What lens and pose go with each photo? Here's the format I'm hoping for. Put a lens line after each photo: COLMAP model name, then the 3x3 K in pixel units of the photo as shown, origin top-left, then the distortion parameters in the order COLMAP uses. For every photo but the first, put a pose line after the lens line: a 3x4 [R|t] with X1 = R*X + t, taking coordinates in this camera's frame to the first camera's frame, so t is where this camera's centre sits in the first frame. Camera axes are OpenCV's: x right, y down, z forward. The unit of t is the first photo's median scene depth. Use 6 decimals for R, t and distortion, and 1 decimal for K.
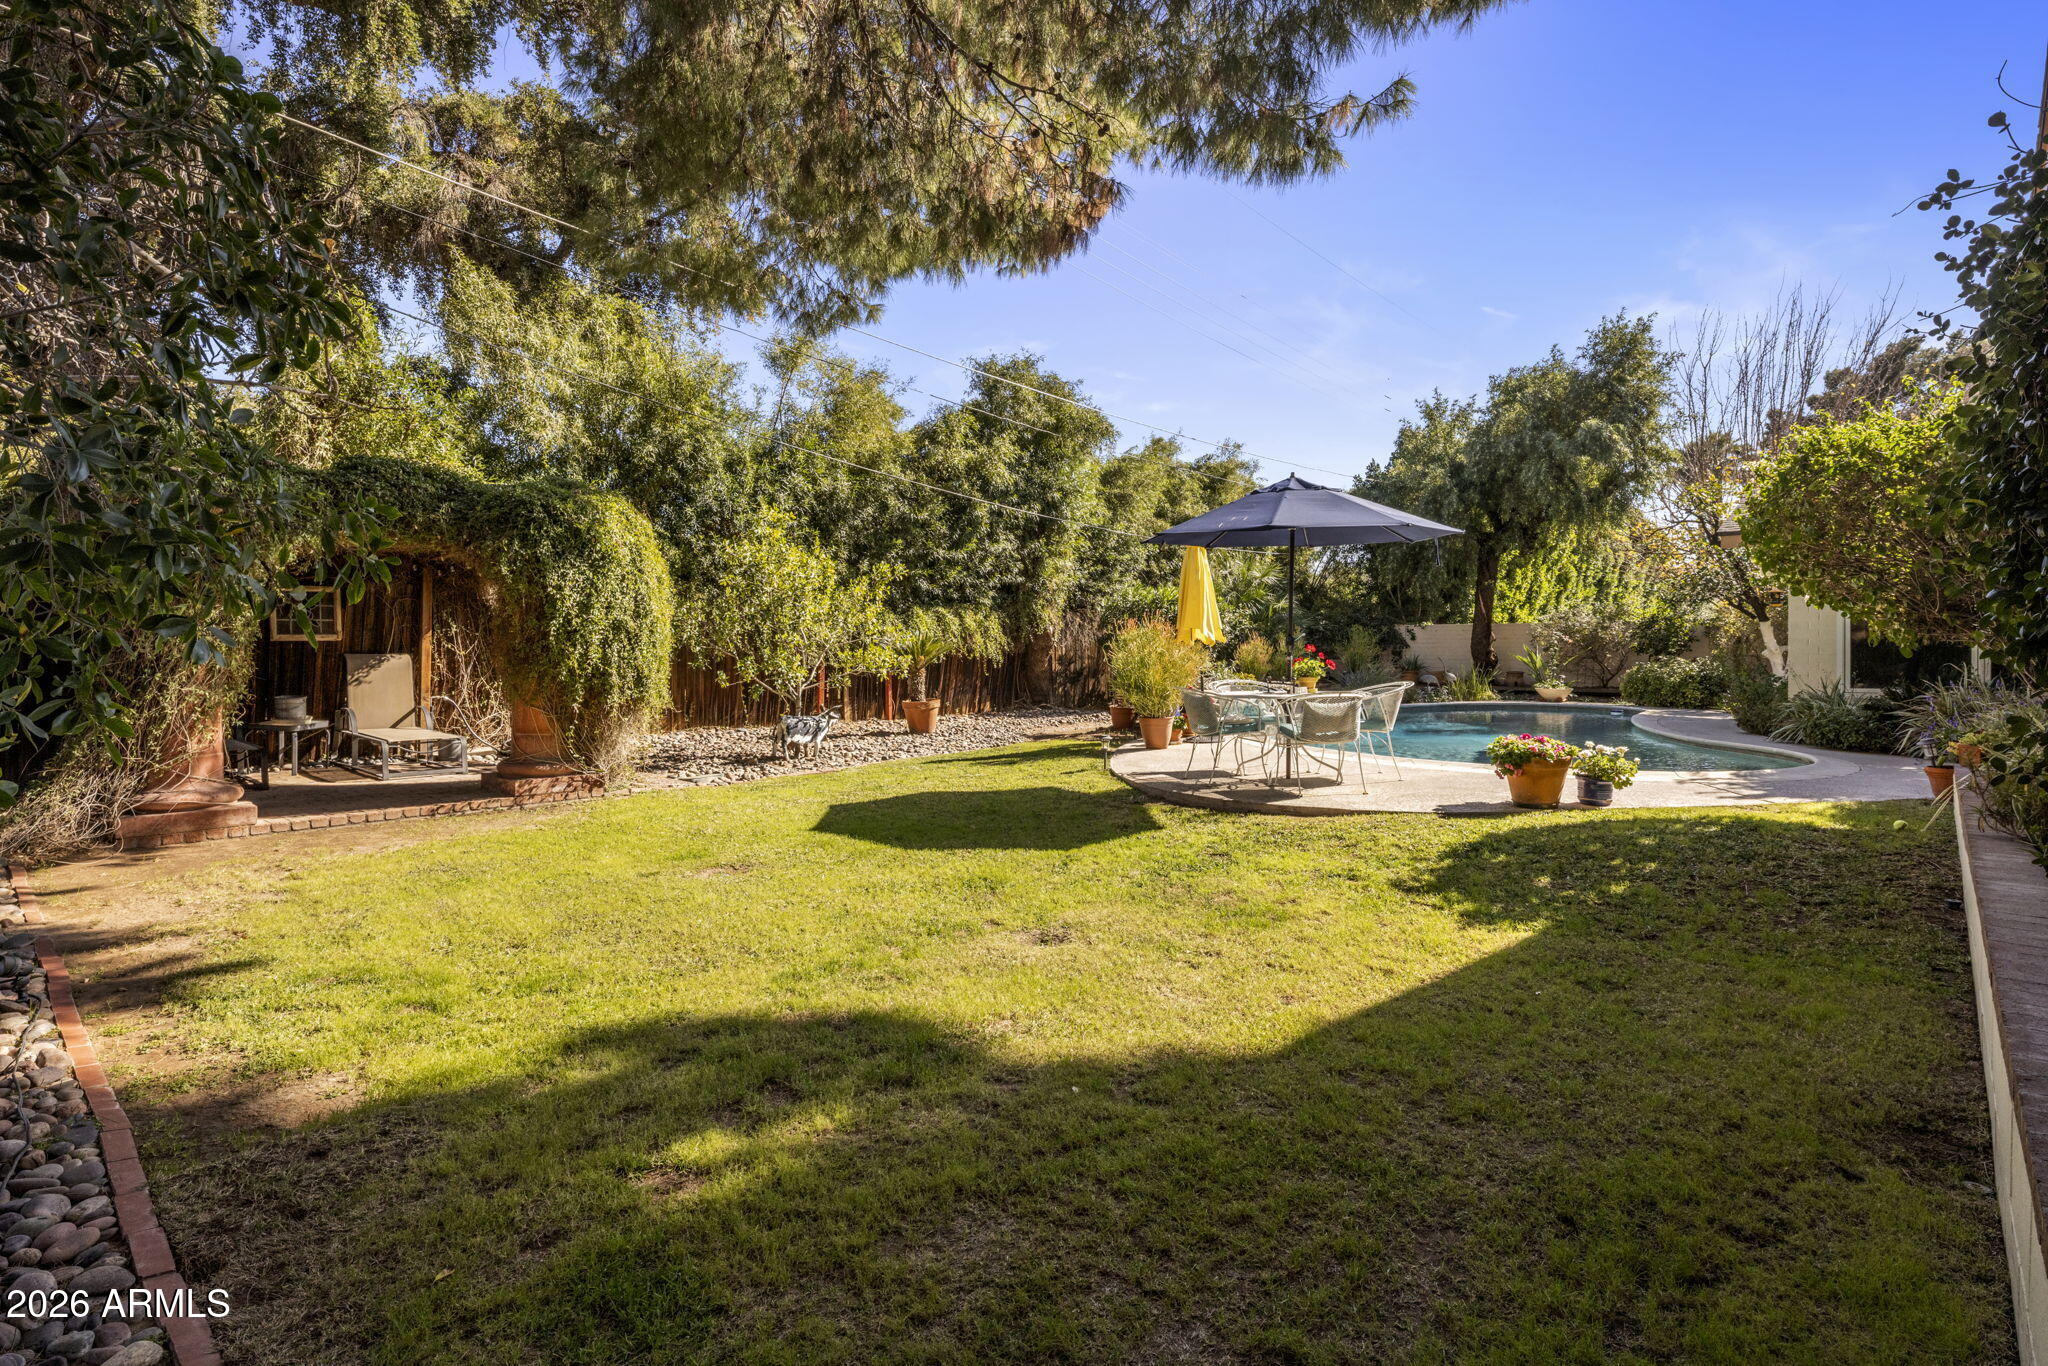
lens RADIAL K [[1020.0, 0, 1022.4], [0, 1020.0, 655.2], [0, 0, 1]] dist [-0.000161, 0.000048]
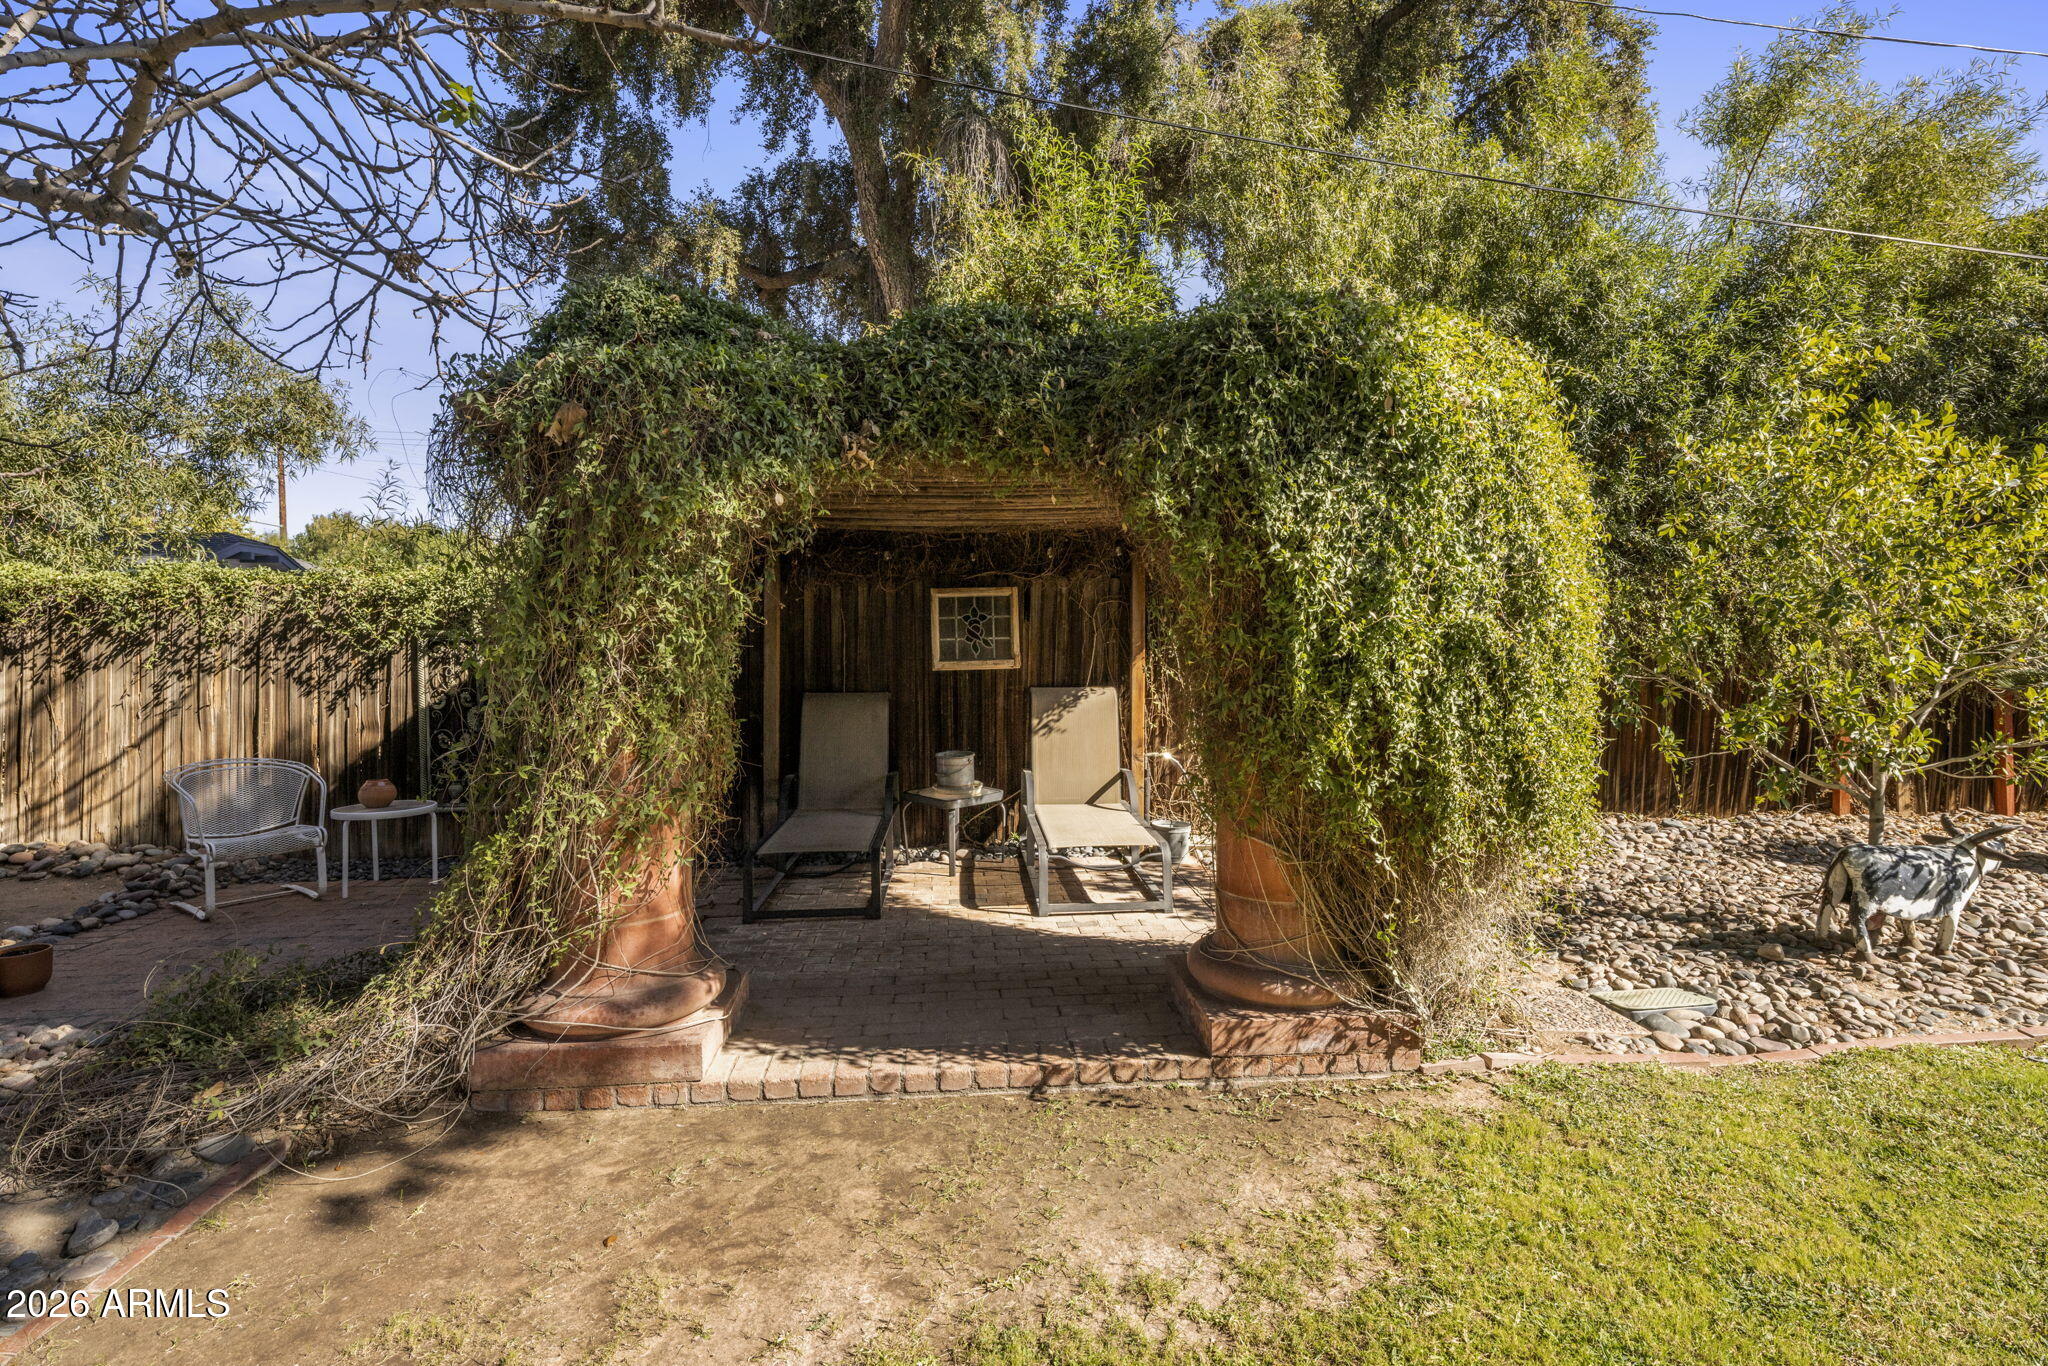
lens RADIAL K [[1020.0, 0, 1022.4], [0, 1020.0, 655.2], [0, 0, 1]] dist [-0.000161, 0.000048]
pose [[0.730551, -0.010300, -0.682780, -0.262240], [0.008103, 0.999947, -0.006415, -0.022824], [0.682810, -0.000846, 0.730596, 0.629293]]
